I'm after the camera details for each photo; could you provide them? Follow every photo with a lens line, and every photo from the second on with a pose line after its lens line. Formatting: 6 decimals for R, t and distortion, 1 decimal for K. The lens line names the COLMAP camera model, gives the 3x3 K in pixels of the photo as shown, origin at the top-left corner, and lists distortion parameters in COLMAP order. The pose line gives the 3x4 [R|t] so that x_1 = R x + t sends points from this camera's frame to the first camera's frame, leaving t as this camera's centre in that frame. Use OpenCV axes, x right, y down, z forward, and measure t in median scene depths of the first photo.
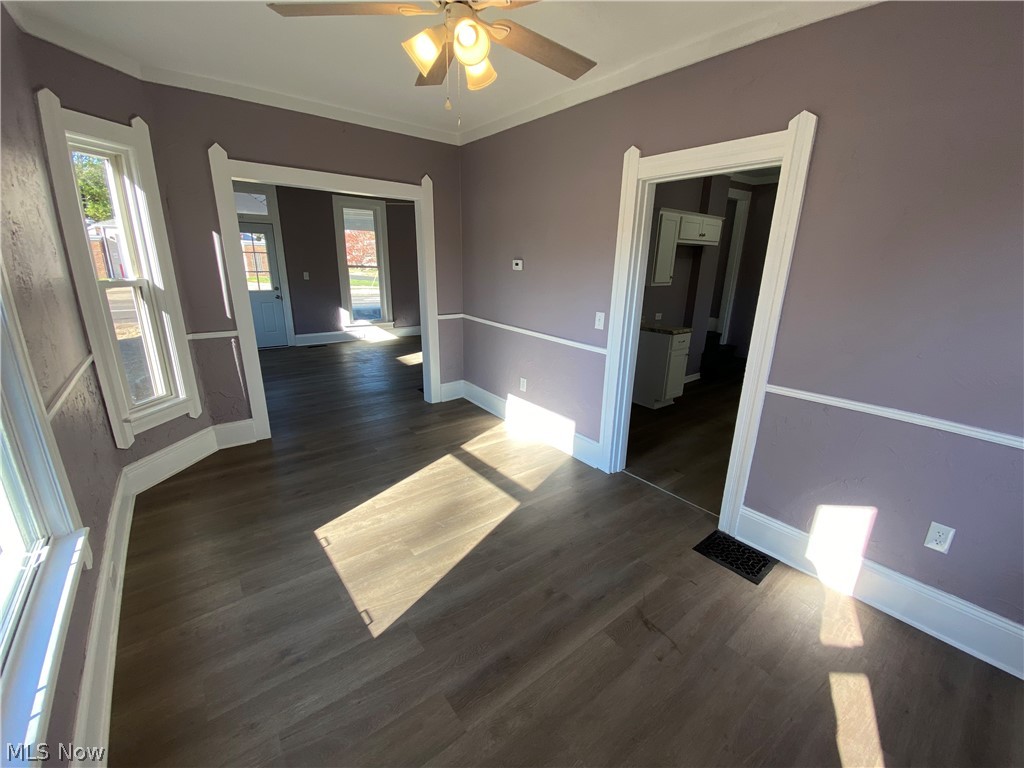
lens RADIAL K [[417.6, 0, 533.3], [0, 417.6, 392.8], [0, 0, 1]] dist [-0.000264, -0.001768]
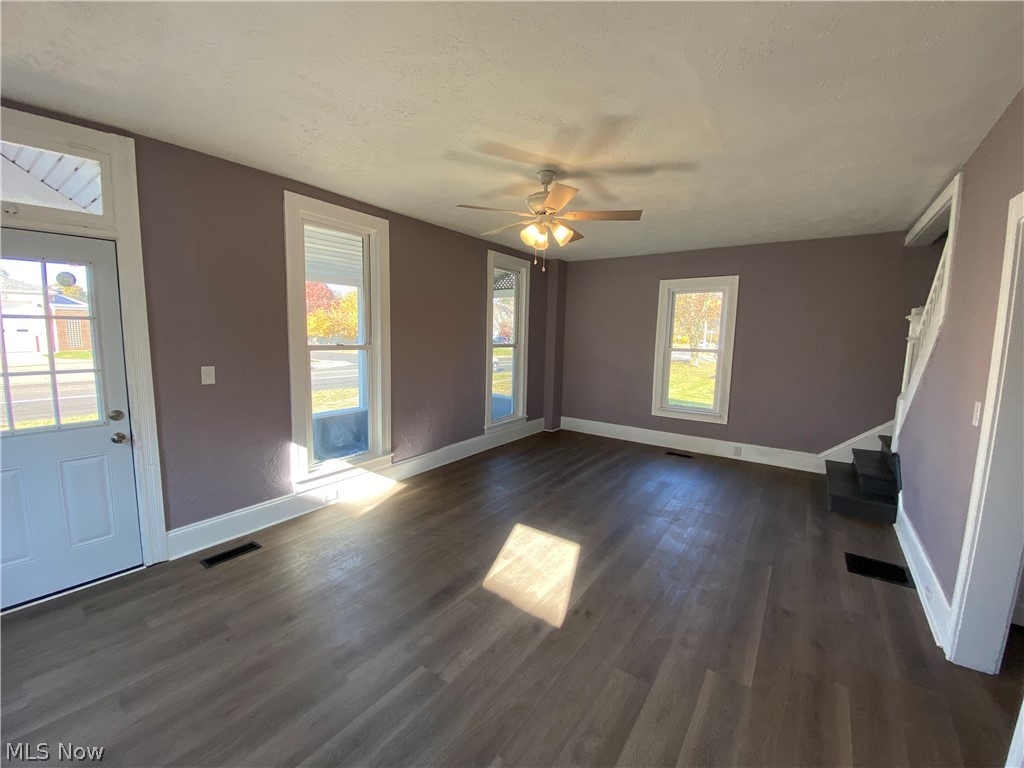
lens RADIAL K [[417.6, 0, 517.1], [0, 417.6, 384.2], [0, 0, 1]] dist [-0.000264, -0.001768]
pose [[0.971372, -0.044746, 0.233313, -0.359311], [0.084004, 0.983349, -0.161149, -0.187556], [-0.222218, 0.176135, 0.958956, 0.569015]]
